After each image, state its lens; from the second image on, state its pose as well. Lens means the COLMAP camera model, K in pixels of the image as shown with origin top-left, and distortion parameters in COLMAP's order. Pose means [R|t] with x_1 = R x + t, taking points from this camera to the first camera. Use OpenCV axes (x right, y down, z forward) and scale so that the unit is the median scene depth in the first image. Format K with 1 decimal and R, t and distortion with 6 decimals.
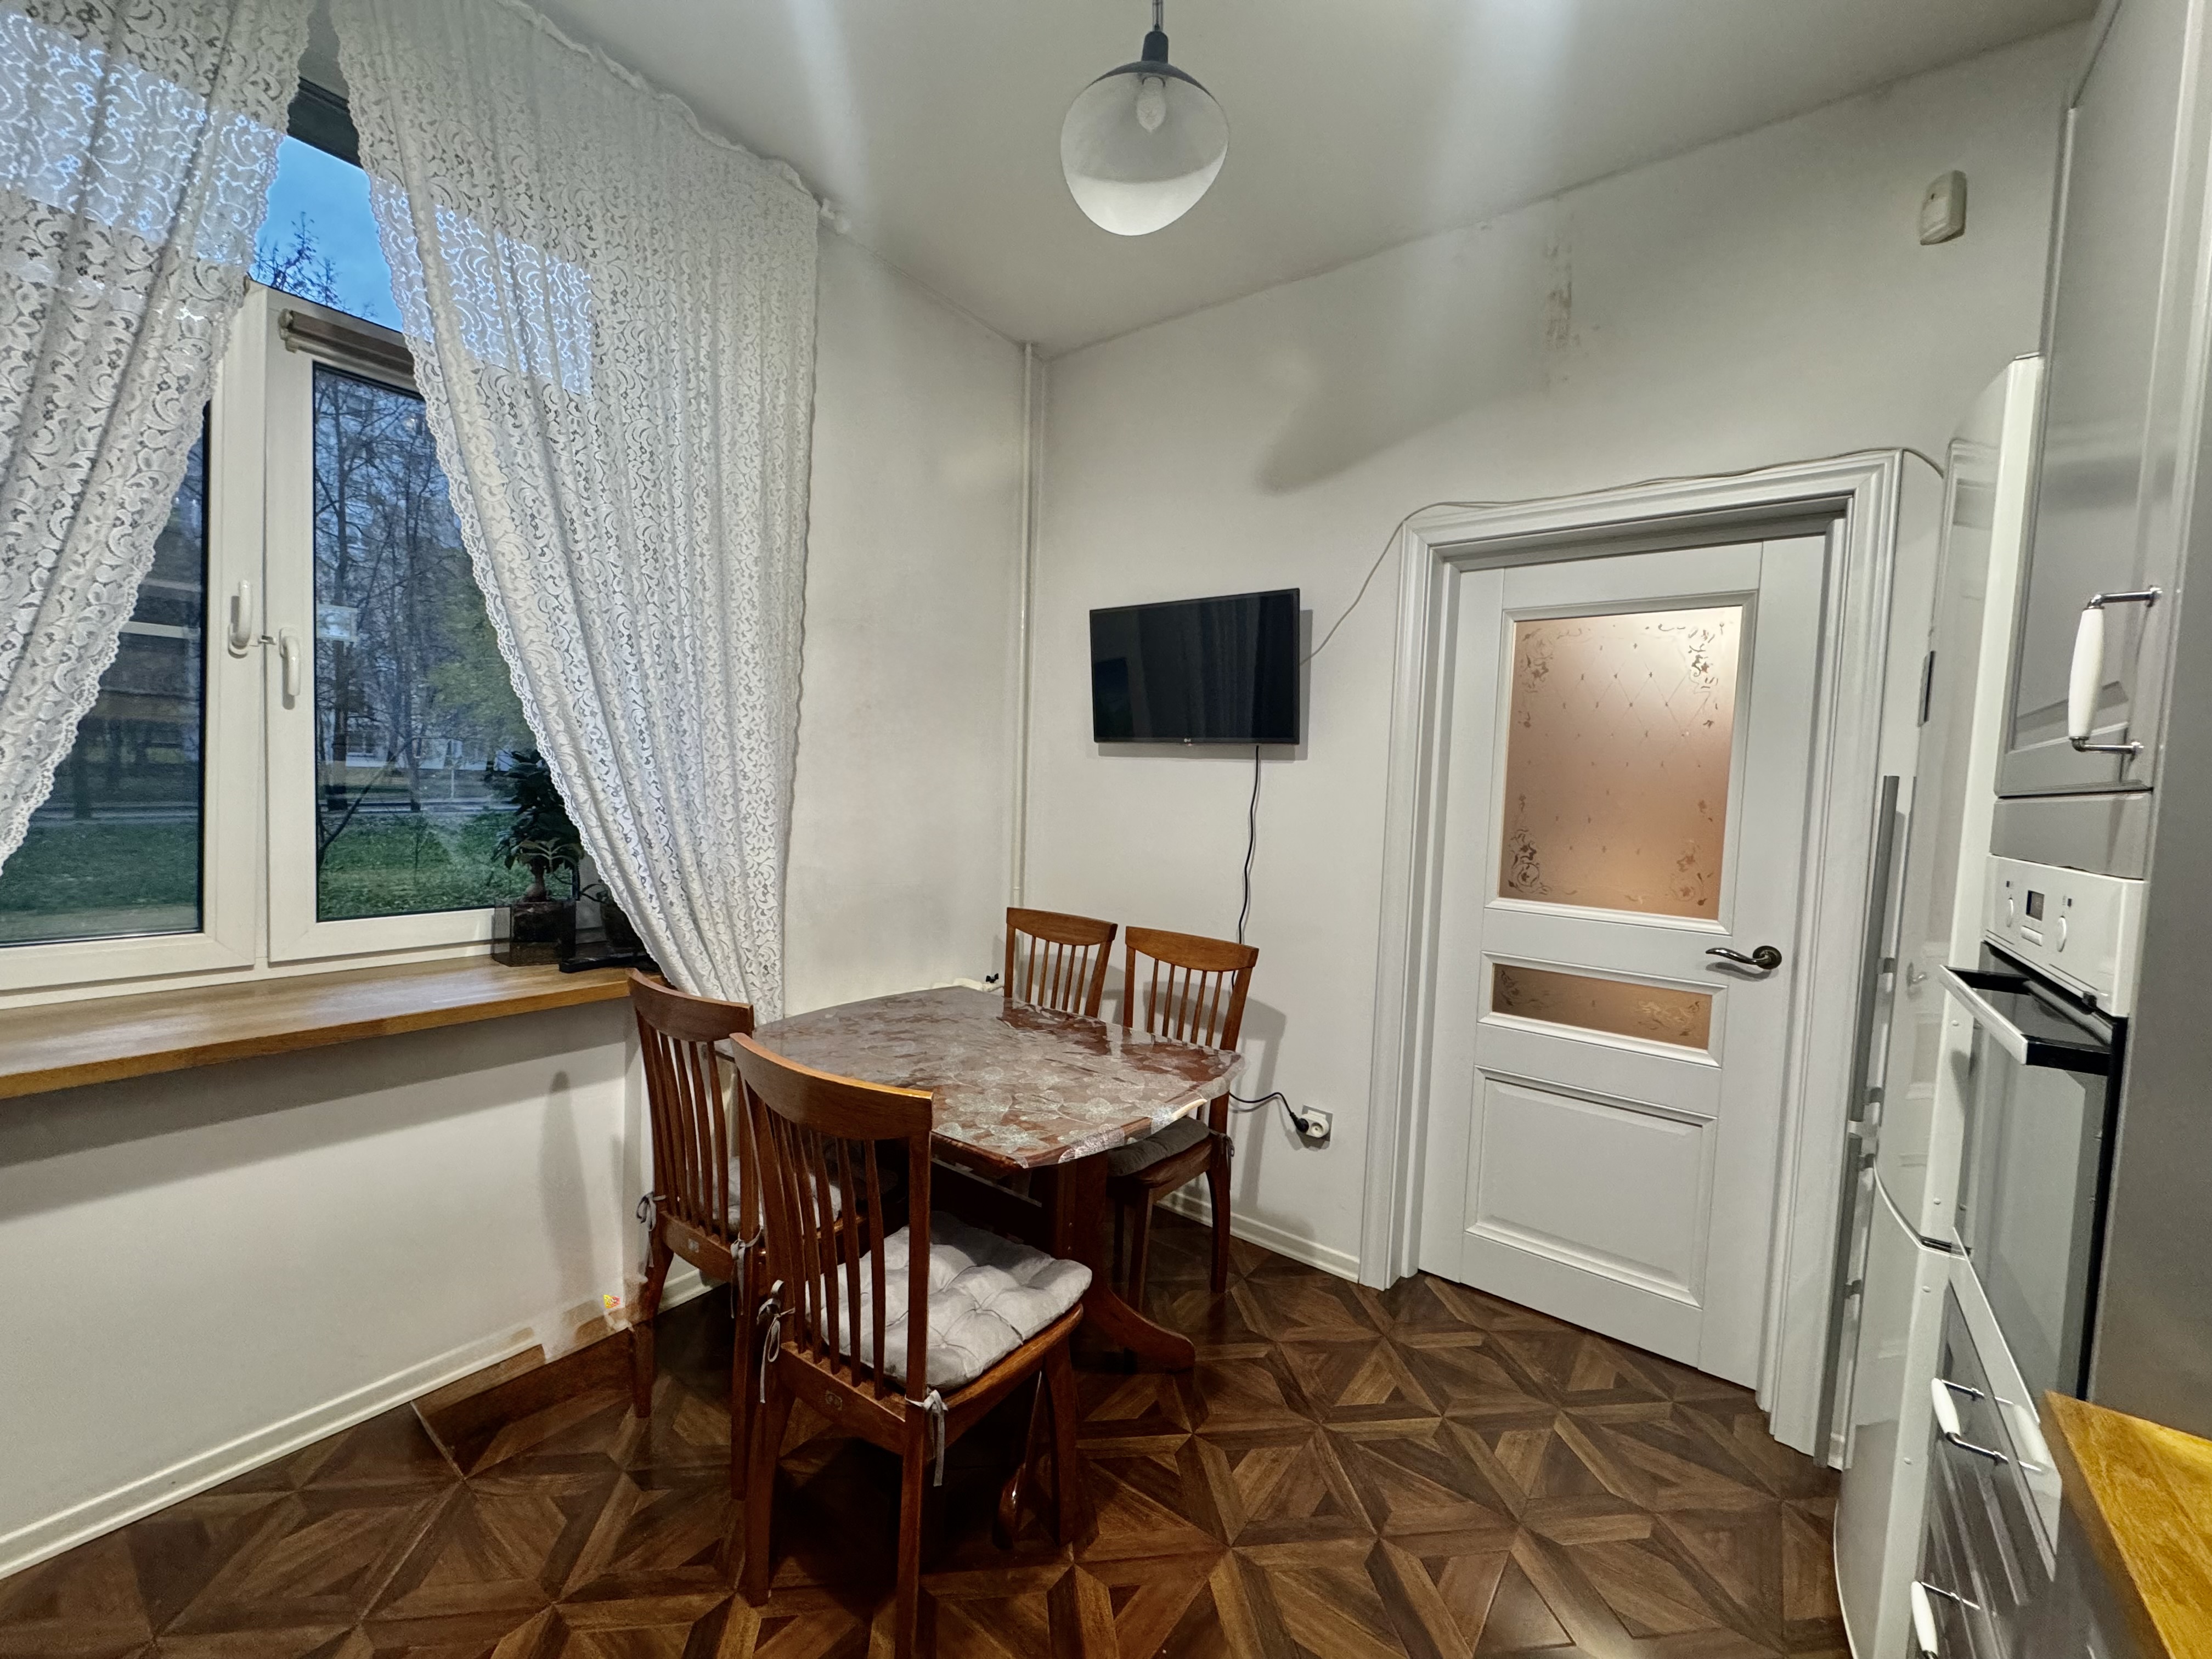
lens RADIAL K [[865.1, 0, 1150.6], [0, 865.1, 832.4], [0, 0, 1]] dist [-0.000135, 0.000085]
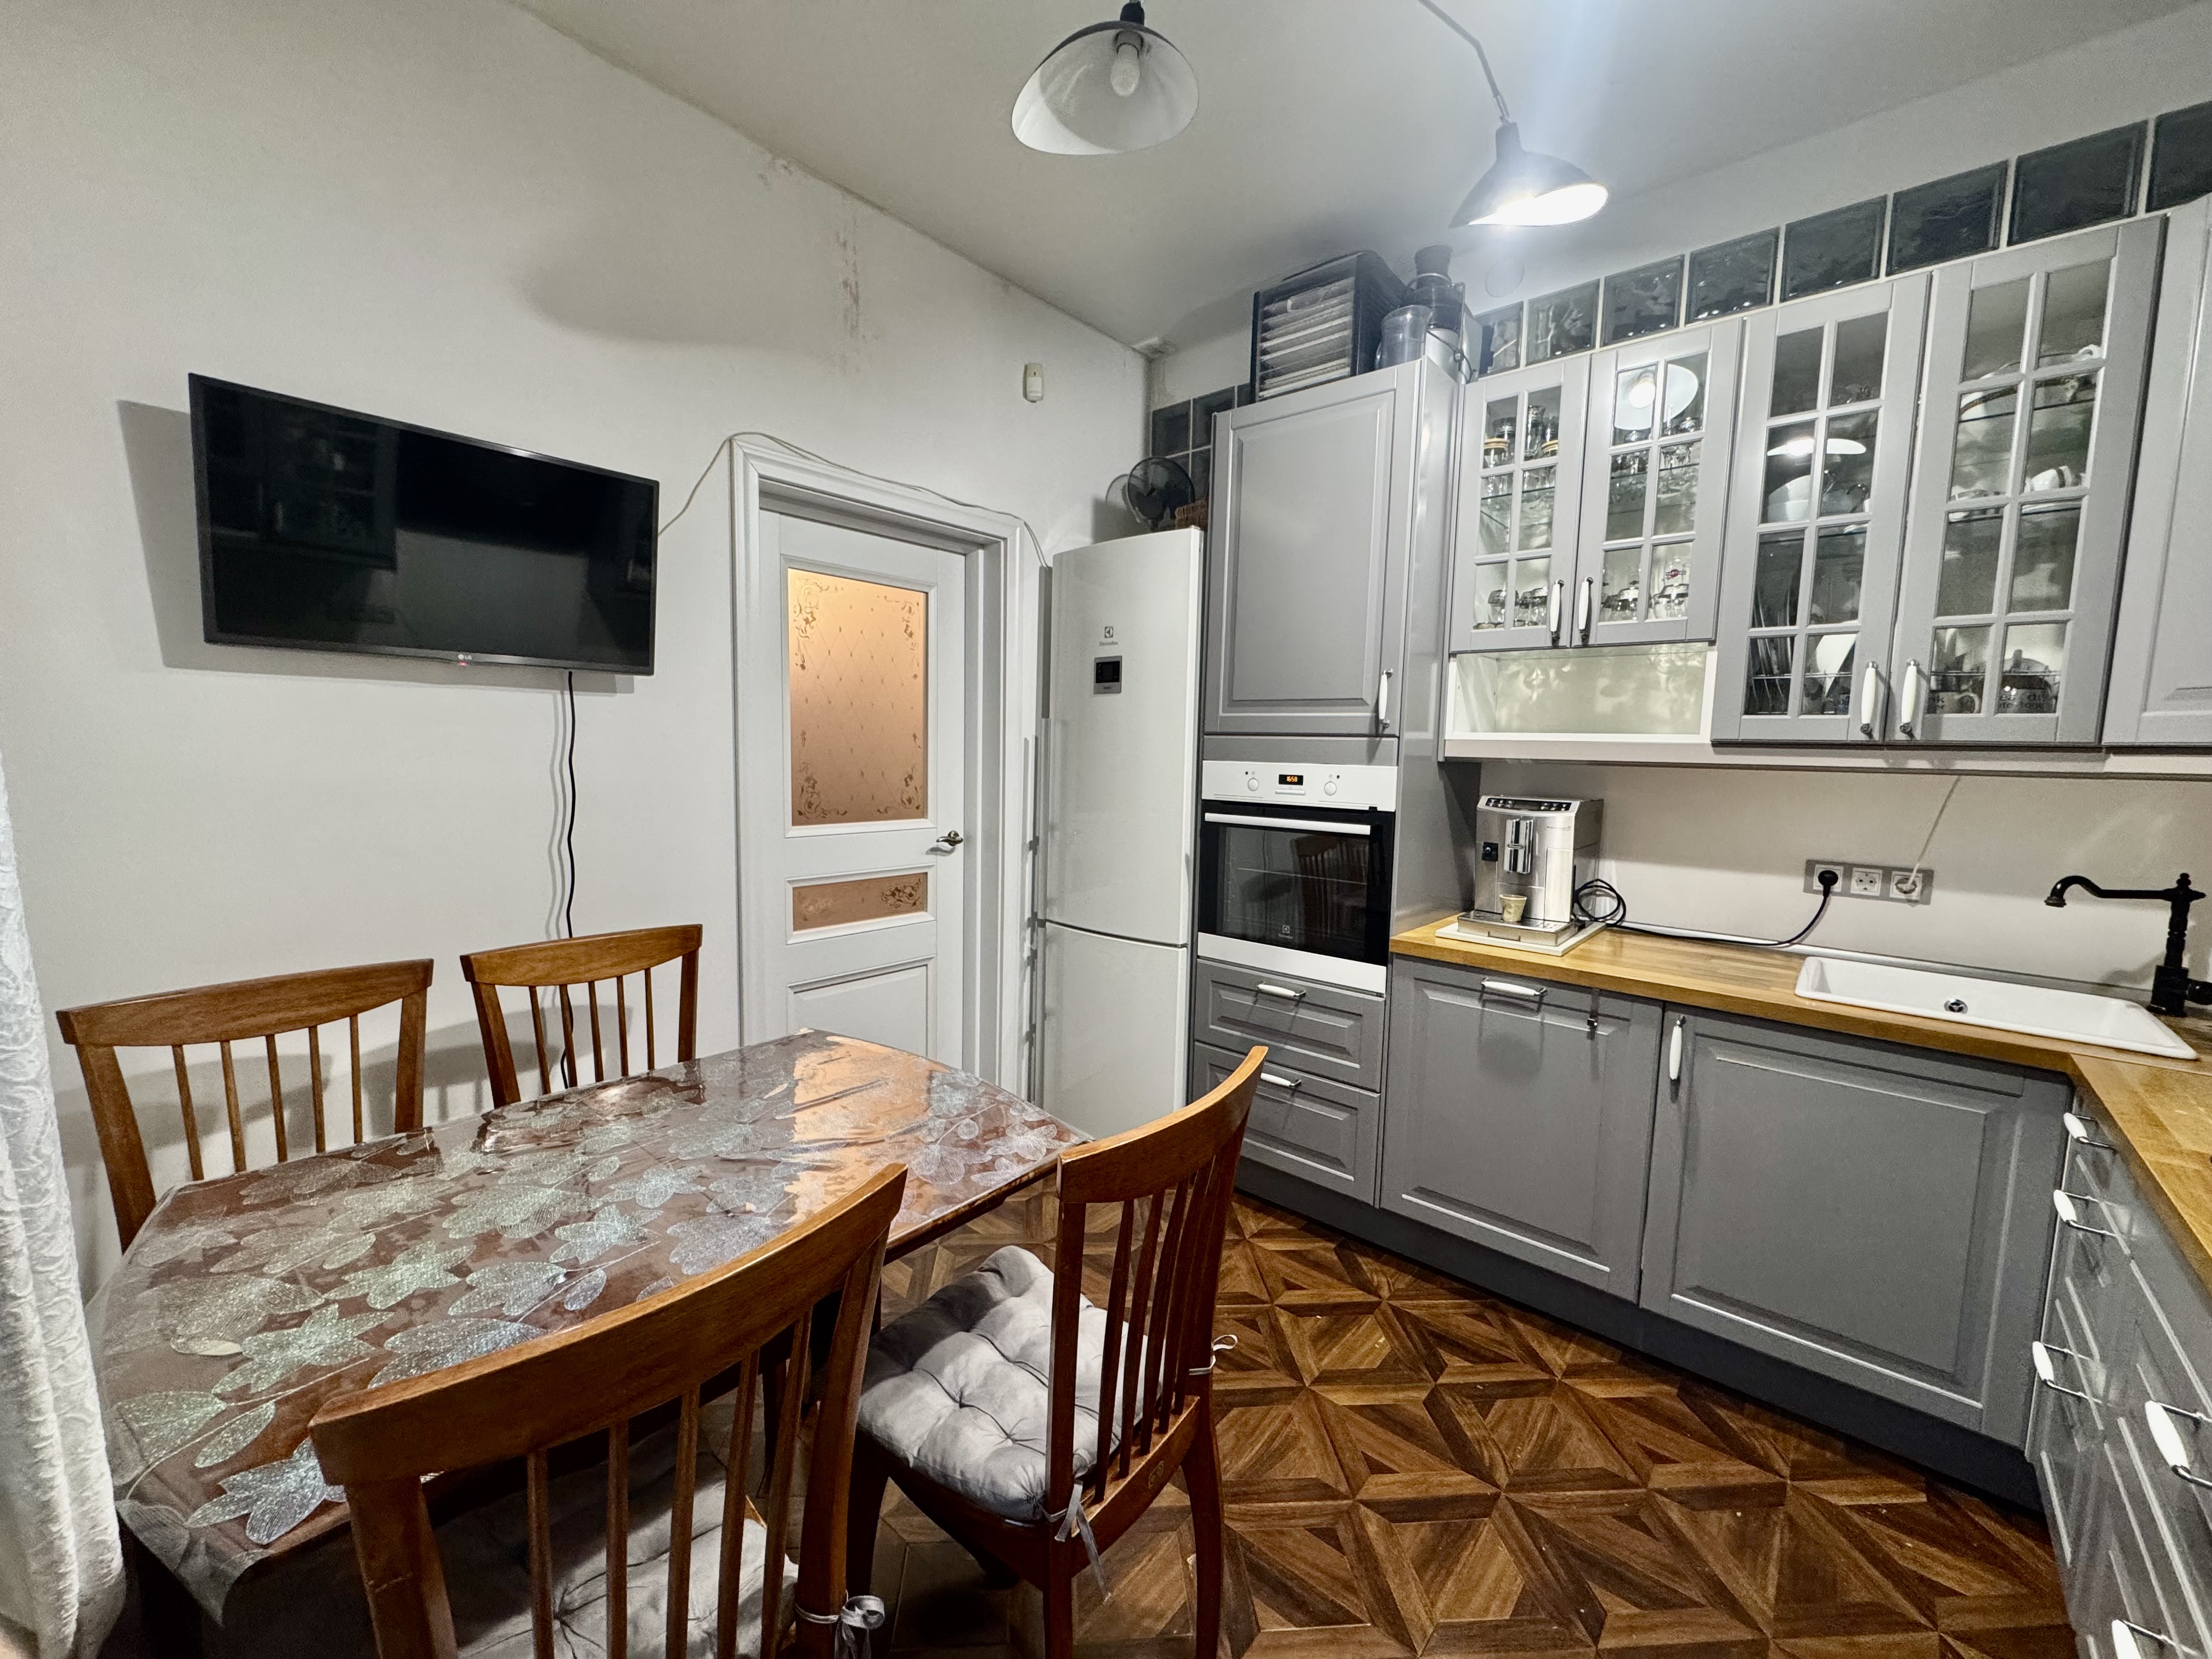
lens RADIAL K [[882.2, 0, 1106.0], [0, 882.2, 829.5], [0, 0, 1]] dist [-0.001824, -0.000053]
pose [[0.082284, -0.141886, 0.986457, -0.676090], [0.028976, 0.989736, 0.139940, -0.066677], [-0.996188, 0.017069, 0.085551, 0.534964]]
